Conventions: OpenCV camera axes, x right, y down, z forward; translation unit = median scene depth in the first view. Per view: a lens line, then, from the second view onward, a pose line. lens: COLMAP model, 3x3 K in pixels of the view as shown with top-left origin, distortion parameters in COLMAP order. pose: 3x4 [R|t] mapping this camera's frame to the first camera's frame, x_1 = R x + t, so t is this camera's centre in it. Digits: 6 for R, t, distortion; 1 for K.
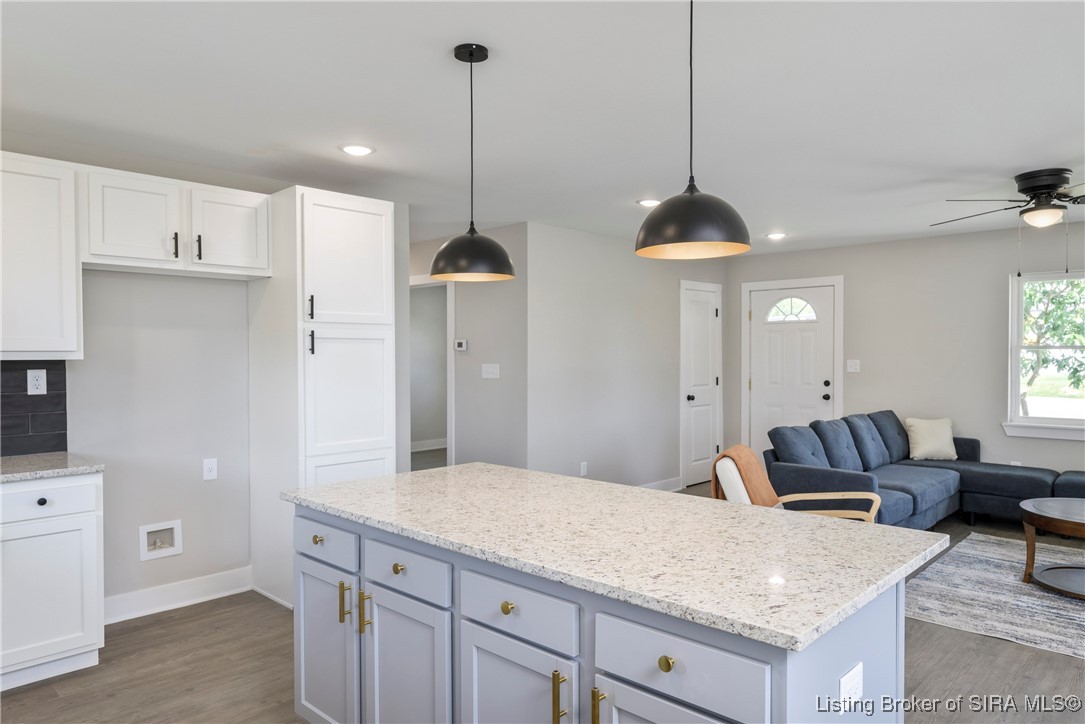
lens RADIAL K [[710.2, 0, 546.7], [0, 710.2, 359.4], [0, 0, 1]] dist [0.006430, 0.003120]
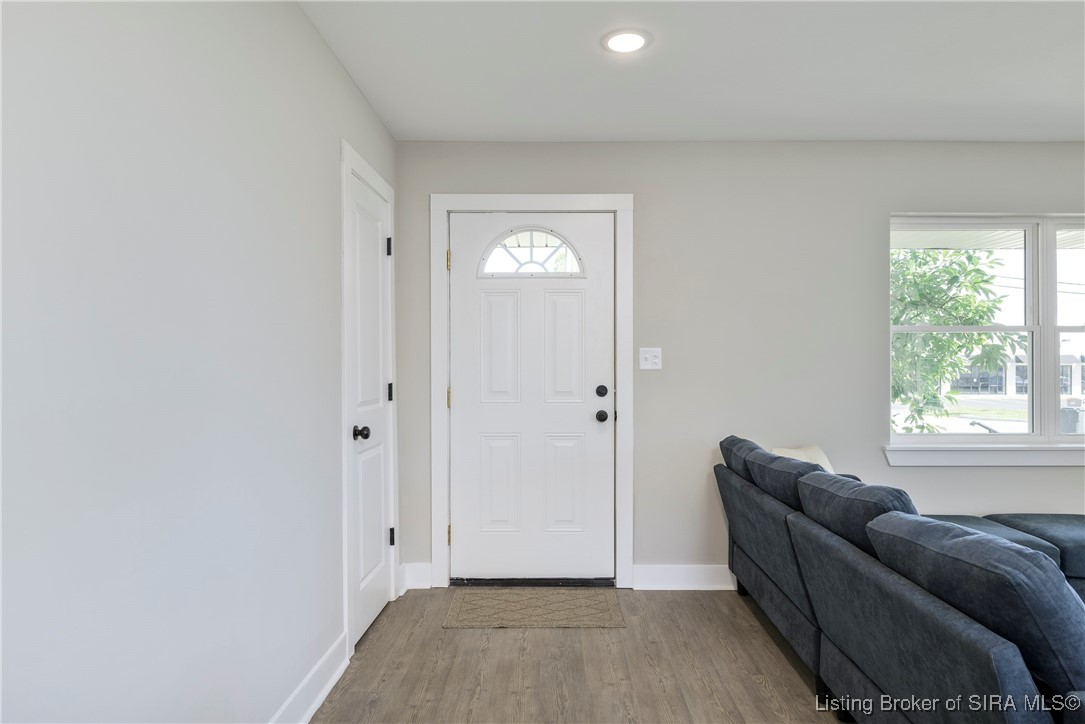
lens RADIAL K [[670.8, 0, 549.1], [0, 670.8, 368.7], [0, 0, 1]] dist [0.041322, 0.002528]
pose [[0.729843, 0.004494, 0.683600, 0.014225], [0.004689, 0.999922, -0.011579, 0.022671], [-0.683599, 0.011656, 0.729765, 0.659734]]
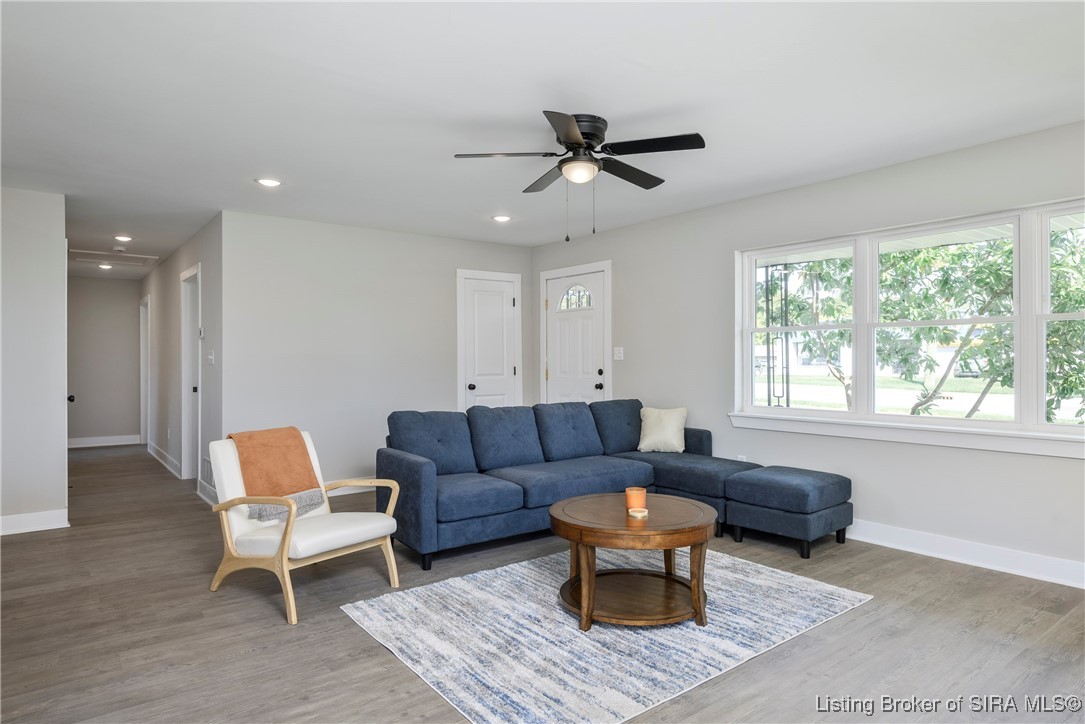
lens RADIAL K [[638.0, 0, 541.1], [0, 638.0, 359.9], [0, 0, 1]] dist [-0.032526, -0.001120]
pose [[0.987390, -0.000416, -0.158307, 0.456444], [-0.000920, 0.999965, -0.008366, 0.024448], [0.158305, 0.008406, 0.987354, 0.135541]]
